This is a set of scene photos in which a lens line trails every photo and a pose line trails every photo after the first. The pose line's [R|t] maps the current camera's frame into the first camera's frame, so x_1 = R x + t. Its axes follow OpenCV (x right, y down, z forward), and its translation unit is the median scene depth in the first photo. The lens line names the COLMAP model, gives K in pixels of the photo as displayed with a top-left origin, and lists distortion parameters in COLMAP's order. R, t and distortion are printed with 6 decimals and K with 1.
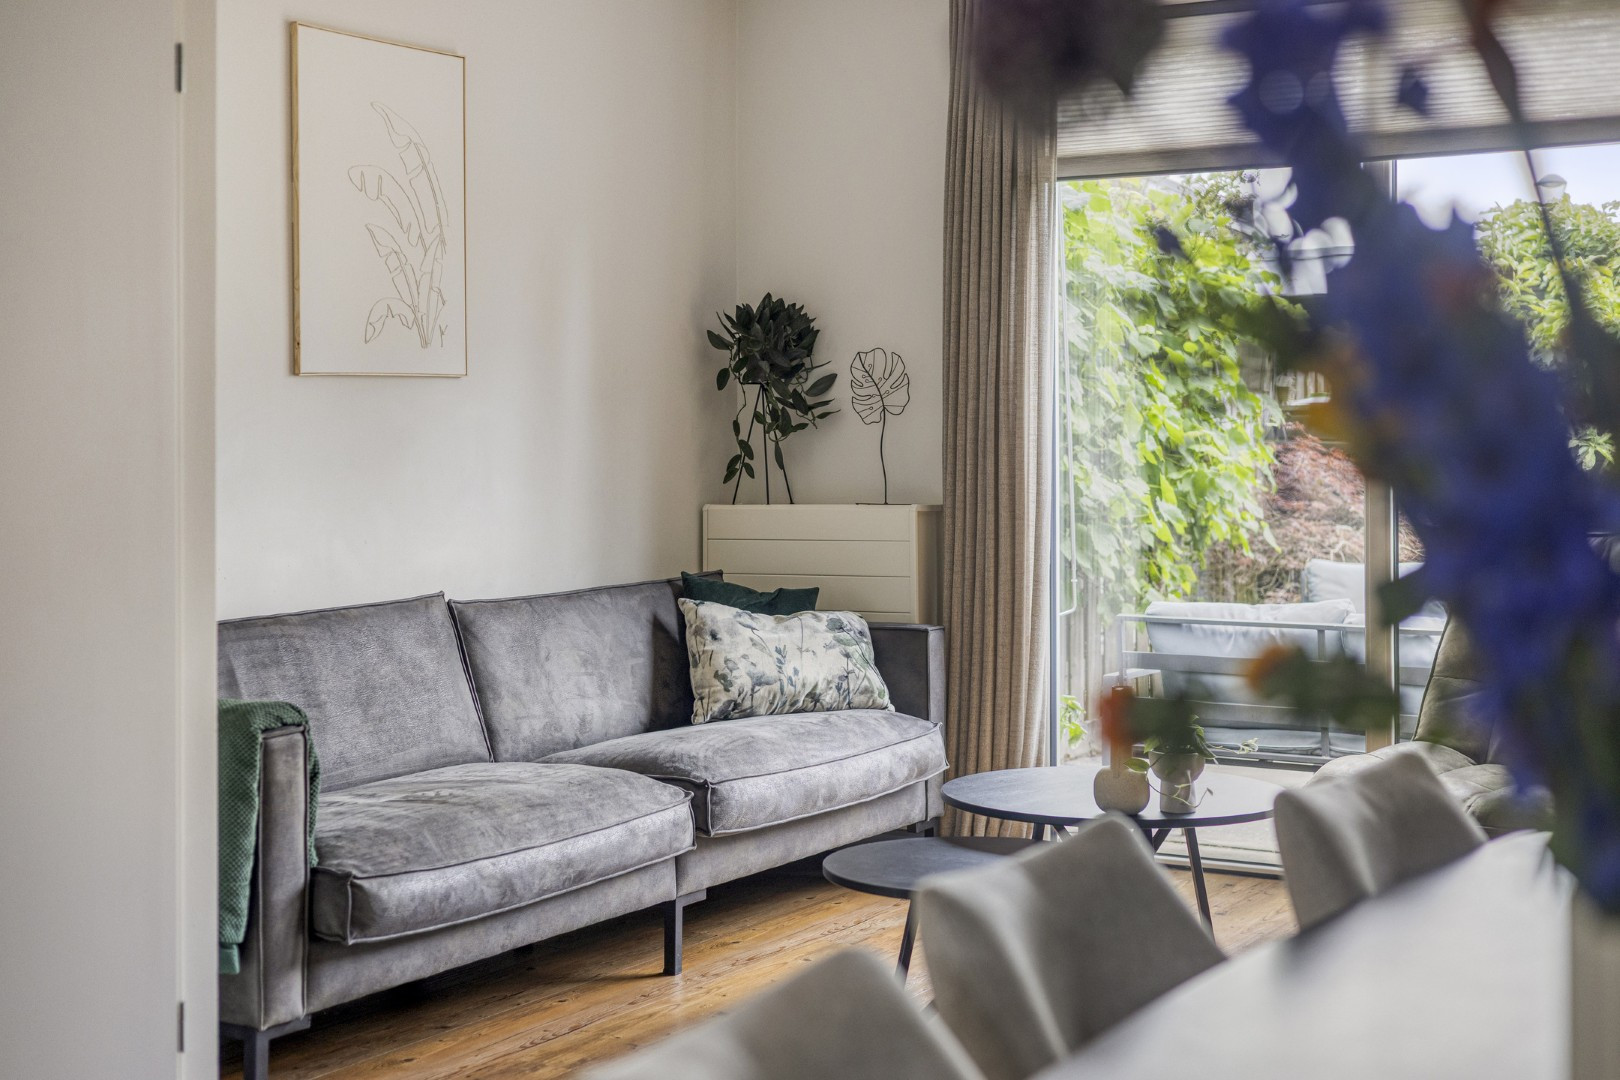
lens RADIAL K [[2202.1, 0, 818.3], [0, 2202.1, 539.6], [0, 0, 1]] dist [0.008008, 0.000000]
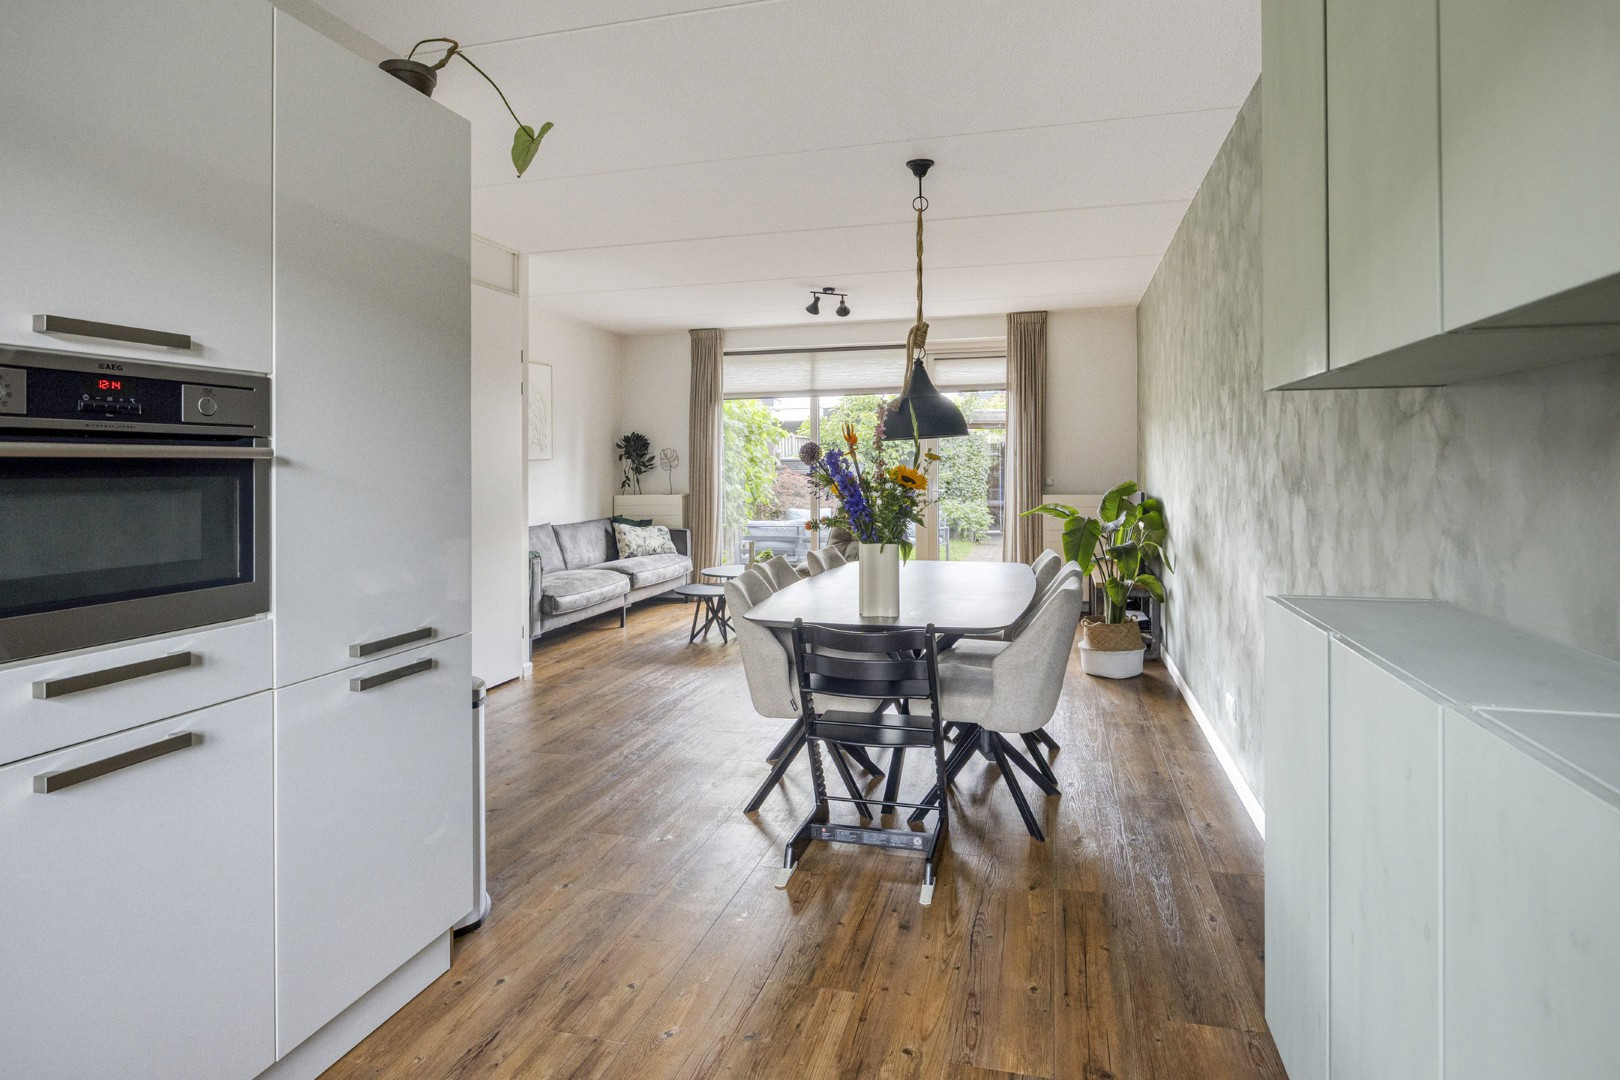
lens RADIAL K [[843.0, 0, 778.9], [0, 843.0, 514.3], [0, 0, 1]] dist [-0.013334, 0.000091]
pose [[0.974954, -0.019841, 0.221522, -0.105695], [0.016780, 0.999736, 0.015690, -0.002118], [-0.221775, -0.011580, 0.975029, -0.329969]]
